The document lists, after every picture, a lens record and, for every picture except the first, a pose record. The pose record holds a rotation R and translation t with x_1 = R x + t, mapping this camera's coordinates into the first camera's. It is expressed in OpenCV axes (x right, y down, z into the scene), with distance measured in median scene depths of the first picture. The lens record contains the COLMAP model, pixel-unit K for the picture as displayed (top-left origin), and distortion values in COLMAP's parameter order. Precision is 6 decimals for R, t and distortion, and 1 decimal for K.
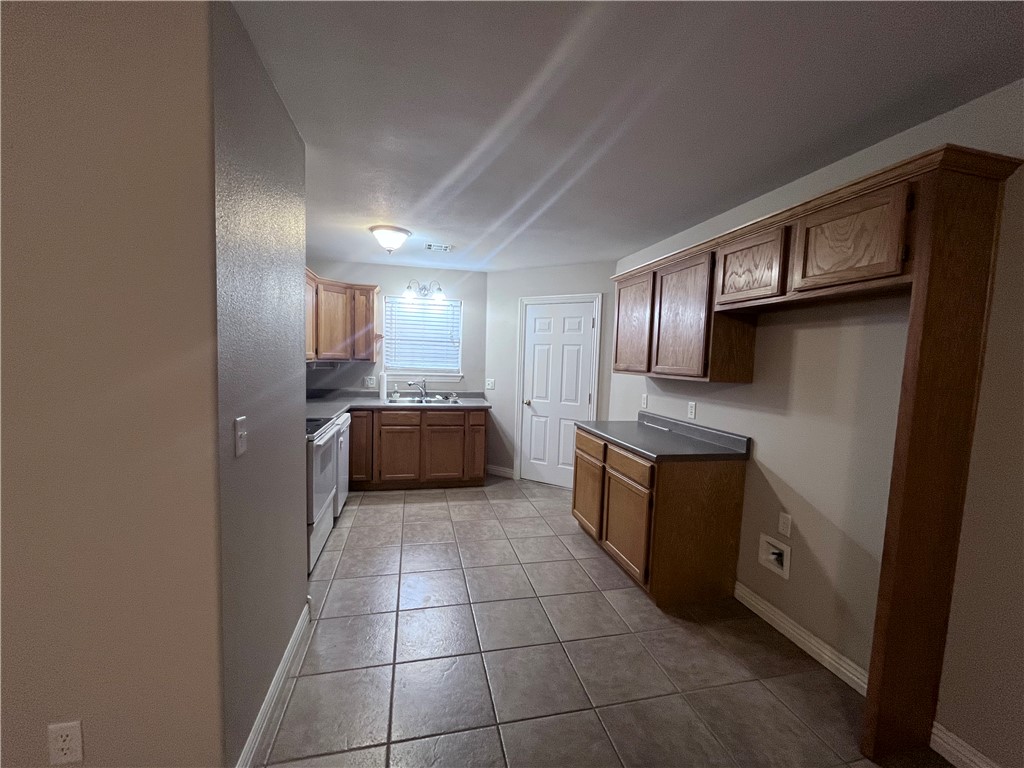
lens RADIAL K [[418.6, 0, 513.0], [0, 418.6, 386.4], [0, 0, 1]] dist [-0.001655, -0.001016]
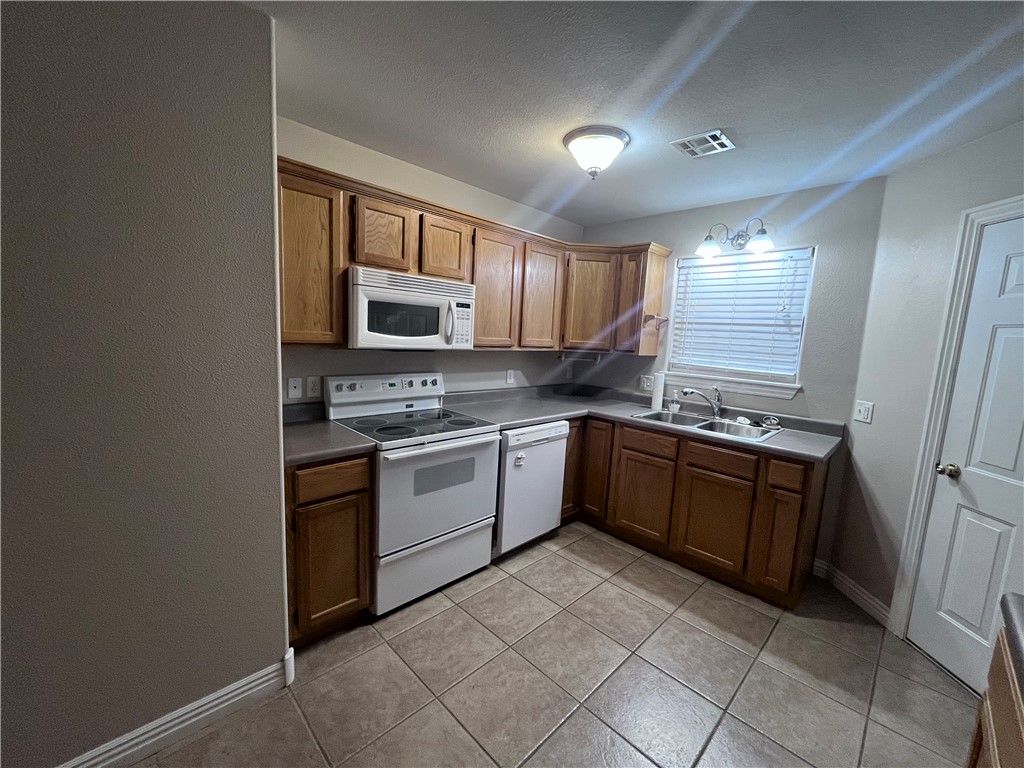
lens RADIAL K [[418.6, 0, 513.0], [0, 418.6, 386.4], [0, 0, 1]] dist [-0.001655, -0.001016]
pose [[0.528407, 0.102202, -0.842817, 0.146318], [-0.093798, 0.993678, 0.061689, -0.028277], [0.843794, 0.046457, 0.534653, 0.432320]]
